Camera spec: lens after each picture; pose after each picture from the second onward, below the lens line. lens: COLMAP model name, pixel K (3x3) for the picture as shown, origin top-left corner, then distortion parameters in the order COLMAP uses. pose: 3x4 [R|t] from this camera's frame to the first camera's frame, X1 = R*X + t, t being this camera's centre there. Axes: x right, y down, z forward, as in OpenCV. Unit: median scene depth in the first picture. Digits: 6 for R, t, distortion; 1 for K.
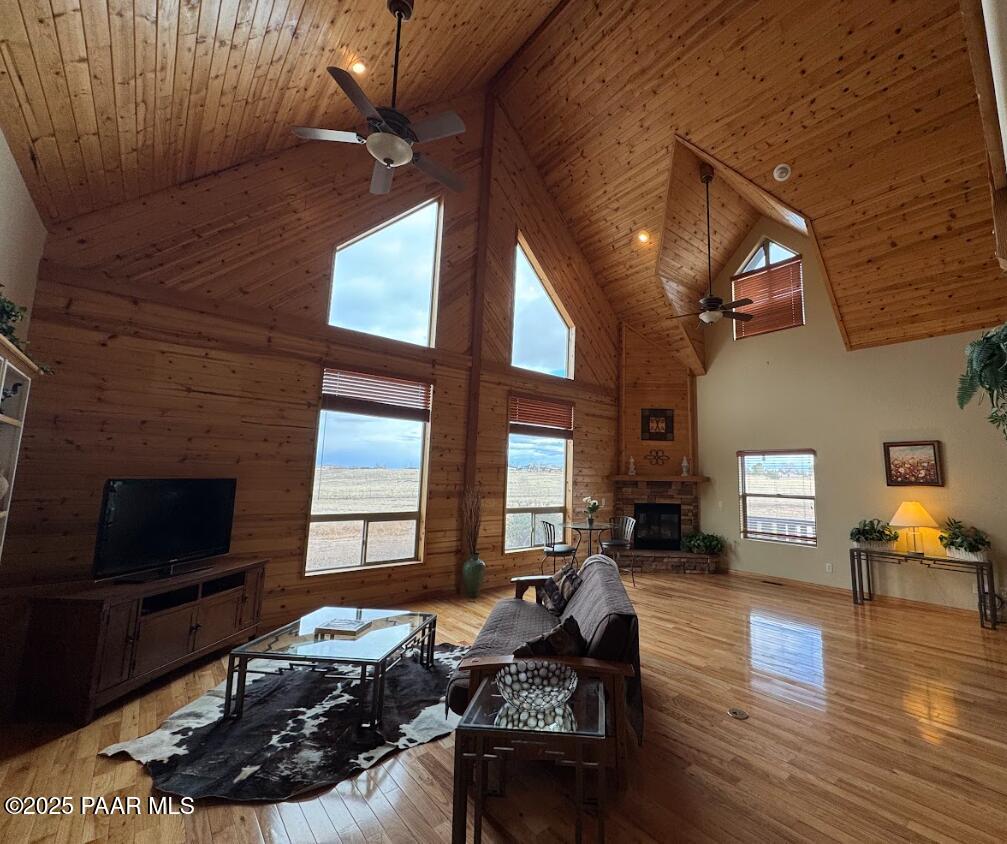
lens RADIAL K [[449.3, 0, 563.1], [0, 449.3, 418.3], [0, 0, 1]] dist [0.001535, -0.000272]
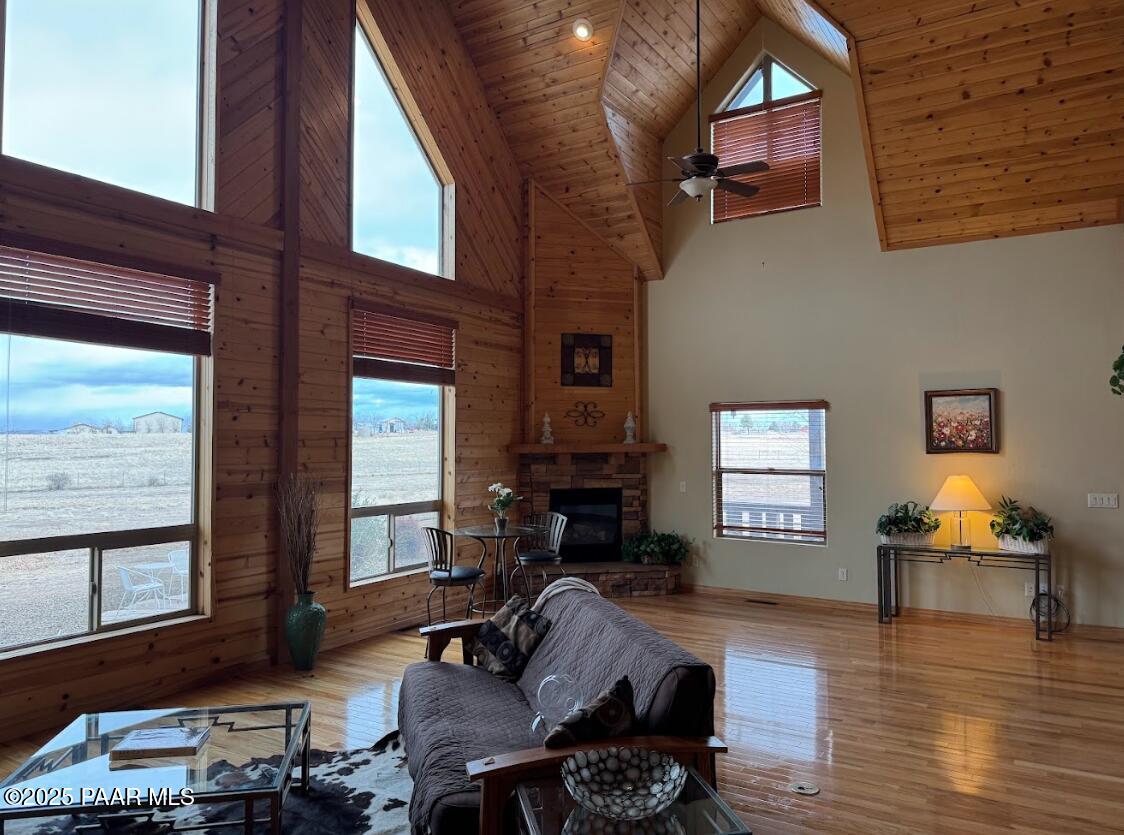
lens RADIAL K [[788.4, 0, 562.0], [0, 788.4, 417.5], [0, 0, 1]] dist [0.096395, -0.107543]
pose [[0.959725, -0.013103, 0.280635, -0.161884], [-0.015701, 0.994849, 0.100147, -0.019719], [-0.280502, -0.100520, 0.954576, -0.015531]]
